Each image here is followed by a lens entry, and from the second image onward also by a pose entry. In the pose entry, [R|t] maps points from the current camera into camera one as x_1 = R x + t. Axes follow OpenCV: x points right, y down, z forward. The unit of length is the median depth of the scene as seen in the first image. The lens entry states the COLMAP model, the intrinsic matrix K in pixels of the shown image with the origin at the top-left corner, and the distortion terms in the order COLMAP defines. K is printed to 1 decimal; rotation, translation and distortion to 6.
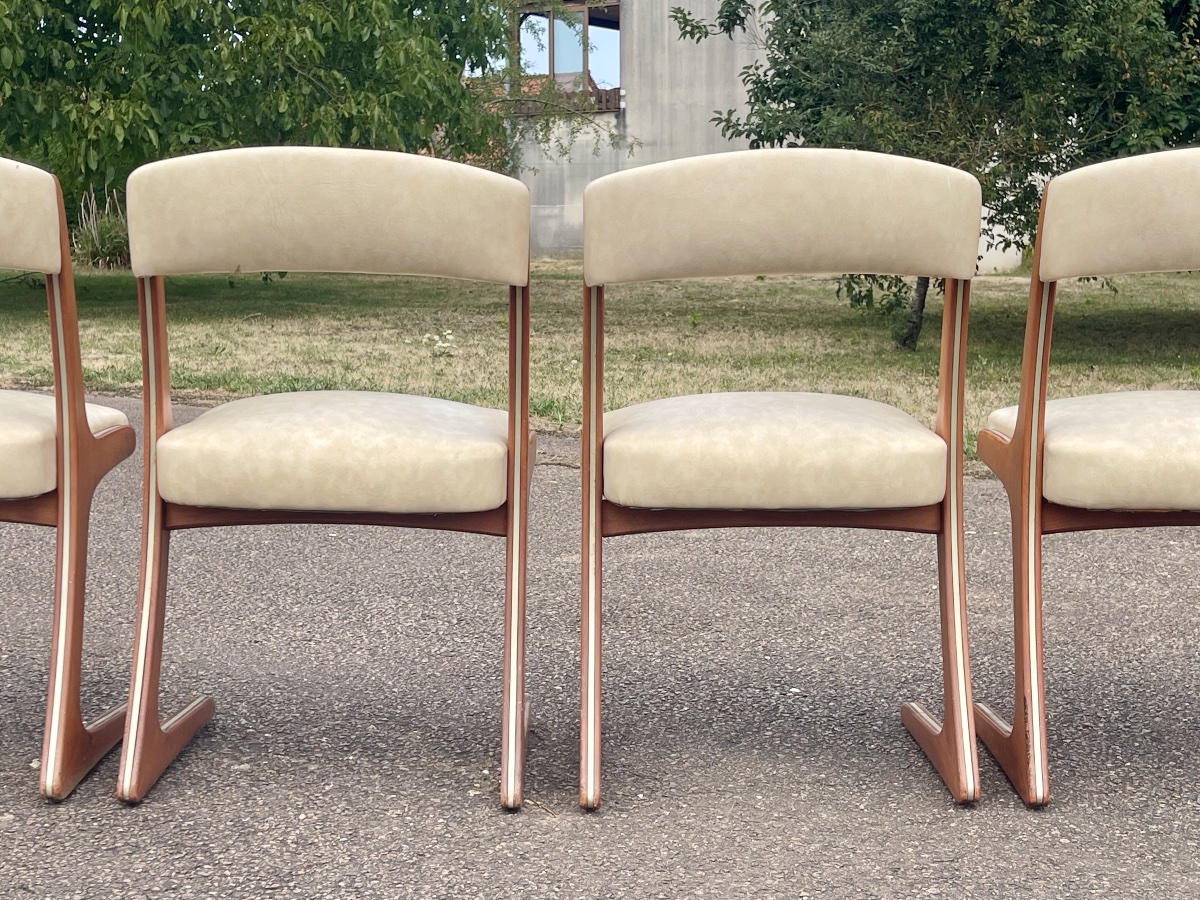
lens RADIAL K [[1817.4, 0, 600.0], [0, 1817.4, 450.0], [0, 0, 1]] dist [0.171245, -0.755826]
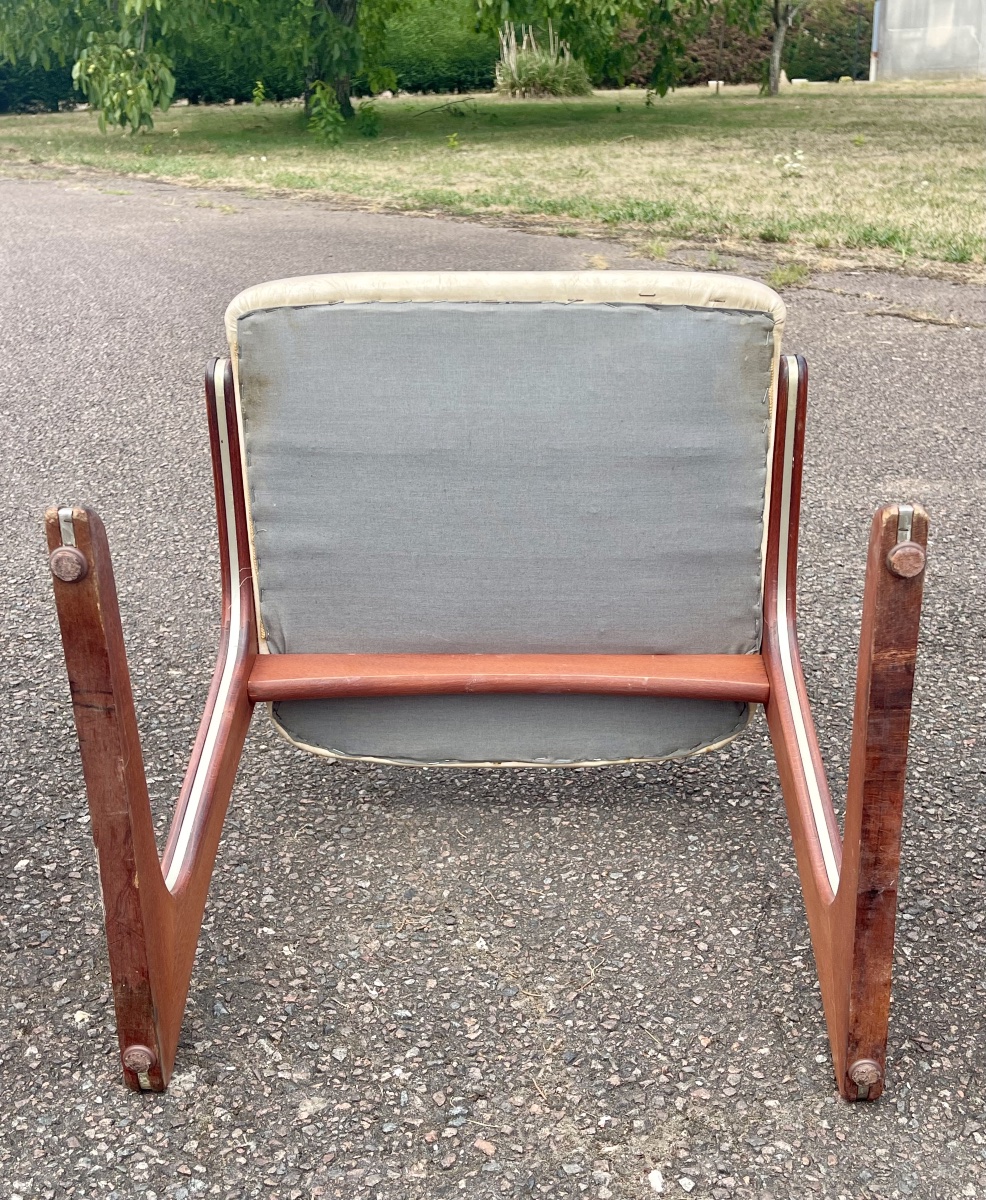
lens RADIAL K [[1439.2, 0, 493.0], [0, 1439.2, 600.0], [0, 0, 1]] dist [0.048557, -0.081850]
pose [[0.957430, 0.078814, -0.277697, -0.004194], [-0.011476, 0.971638, 0.236195, -0.017728], [0.288436, -0.222954, 0.931180, 0.235052]]
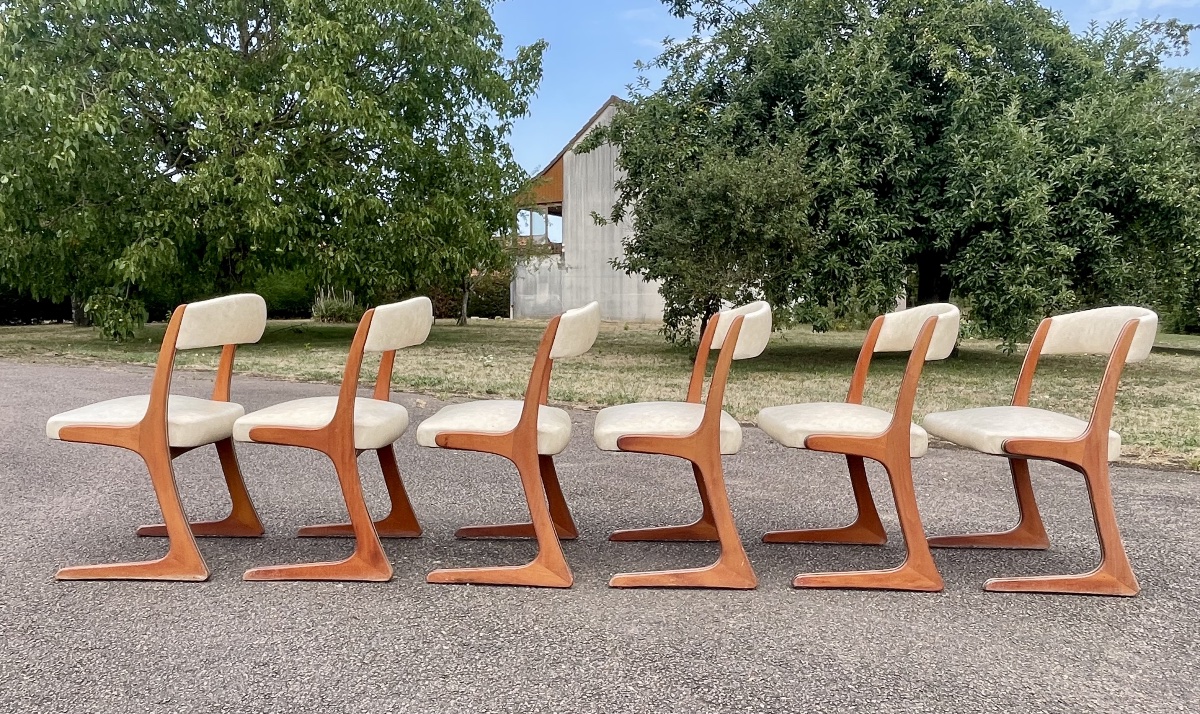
lens RADIAL K [[828.8, 0, 589.0], [0, 828.8, 379.7], [0, 0, 1]] dist [0.037378, -0.071751]
pose [[0.998914, 0.004256, 0.046391, -0.018527], [-0.002850, 0.999535, -0.030343, -0.008829], [-0.046498, 0.030177, 0.998462, -0.021372]]
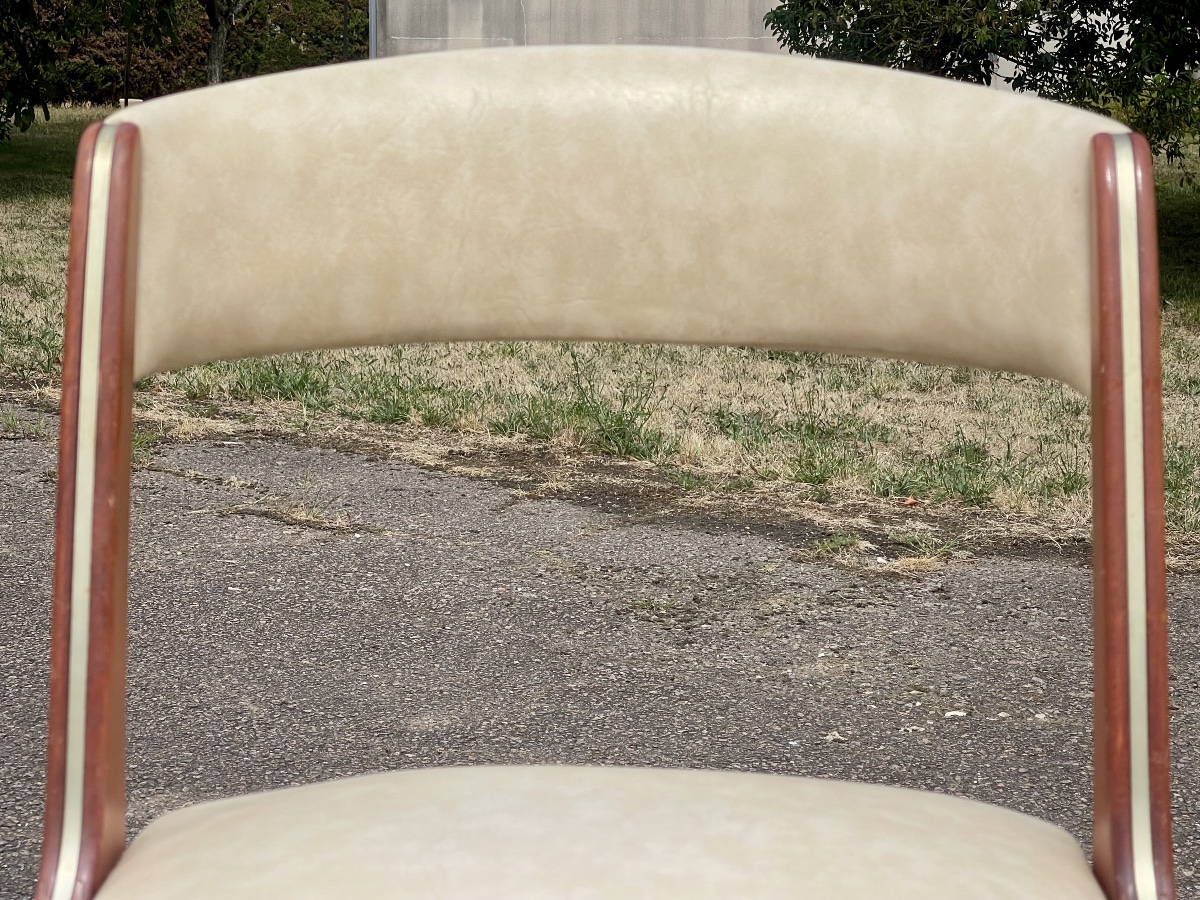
lens RADIAL K [[2381.9, 0, 600.0], [0, 2381.9, 450.0], [0, 0, 1]] dist [0.155457, 0.187780]
pose [[0.999216, 0.010073, 0.038286, 0.046595], [-0.011508, 0.999232, 0.037450, -0.036100], [-0.037879, -0.037862, 0.998565, 0.202552]]
